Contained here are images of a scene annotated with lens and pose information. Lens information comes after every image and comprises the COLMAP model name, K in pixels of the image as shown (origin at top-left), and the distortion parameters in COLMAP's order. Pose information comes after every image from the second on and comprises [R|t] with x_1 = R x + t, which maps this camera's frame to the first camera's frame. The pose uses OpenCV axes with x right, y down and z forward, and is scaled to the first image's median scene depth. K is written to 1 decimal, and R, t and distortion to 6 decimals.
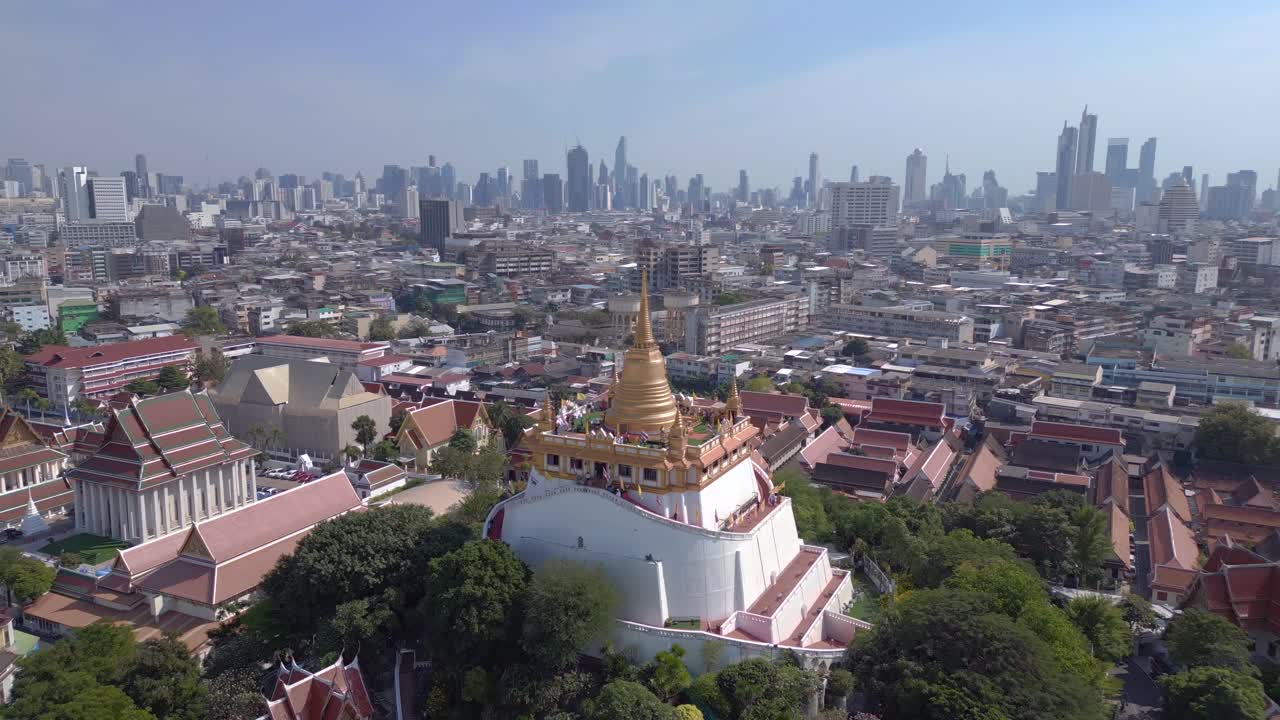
lens RADIAL K [[943.8, 0, 640.0], [0, 943.8, 360.0], [0, 0, 1]] dist [0.106562, -0.139855]
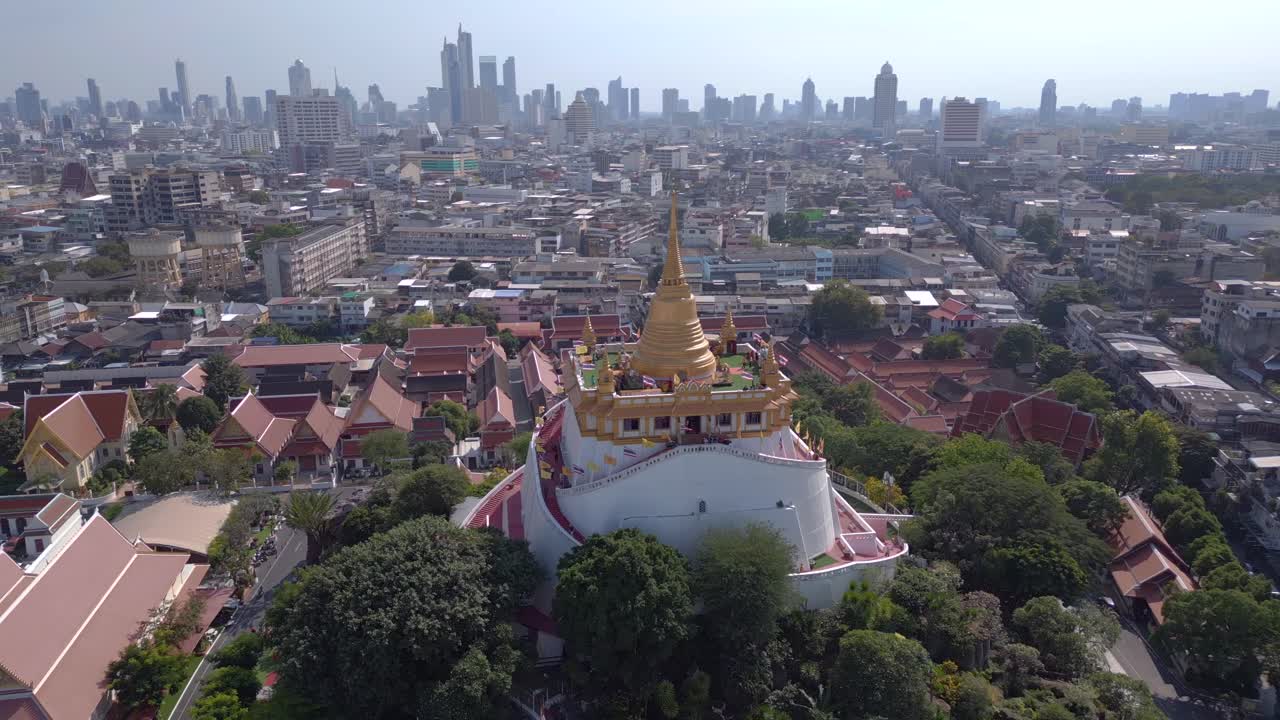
lens RADIAL K [[943.8, 0, 640.0], [0, 943.8, 360.0], [0, 0, 1]] dist [0.106562, -0.139855]
pose [[0.811263, -0.157570, 0.563049, -0.184426], [0.109206, 0.986890, 0.118835, -0.017891], [-0.574393, -0.034918, 0.817835, 0.095921]]
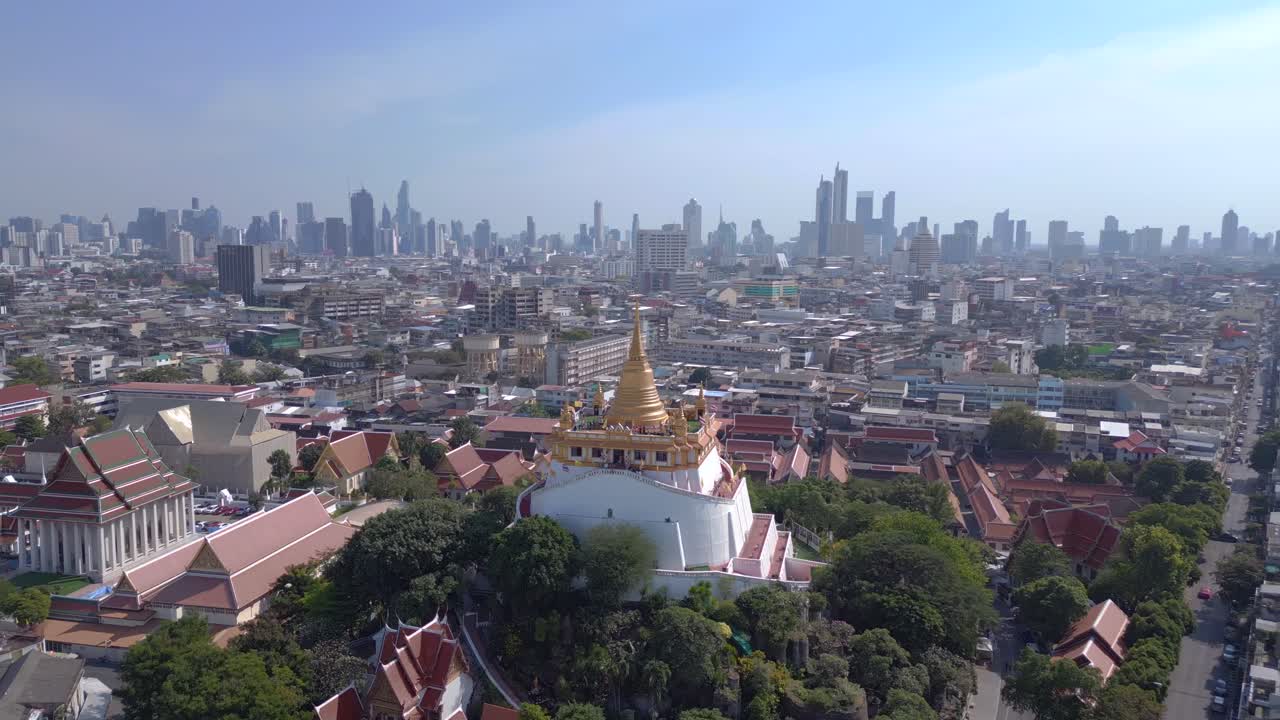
lens RADIAL K [[943.8, 0, 640.0], [0, 943.8, 360.0], [0, 0, 1]] dist [0.106562, -0.139855]
pose [[0.973993, -0.028197, 0.224815, -0.093911], [0.038669, 0.998356, -0.042313, 0.013487], [-0.223252, 0.049905, 0.973482, -0.076167]]
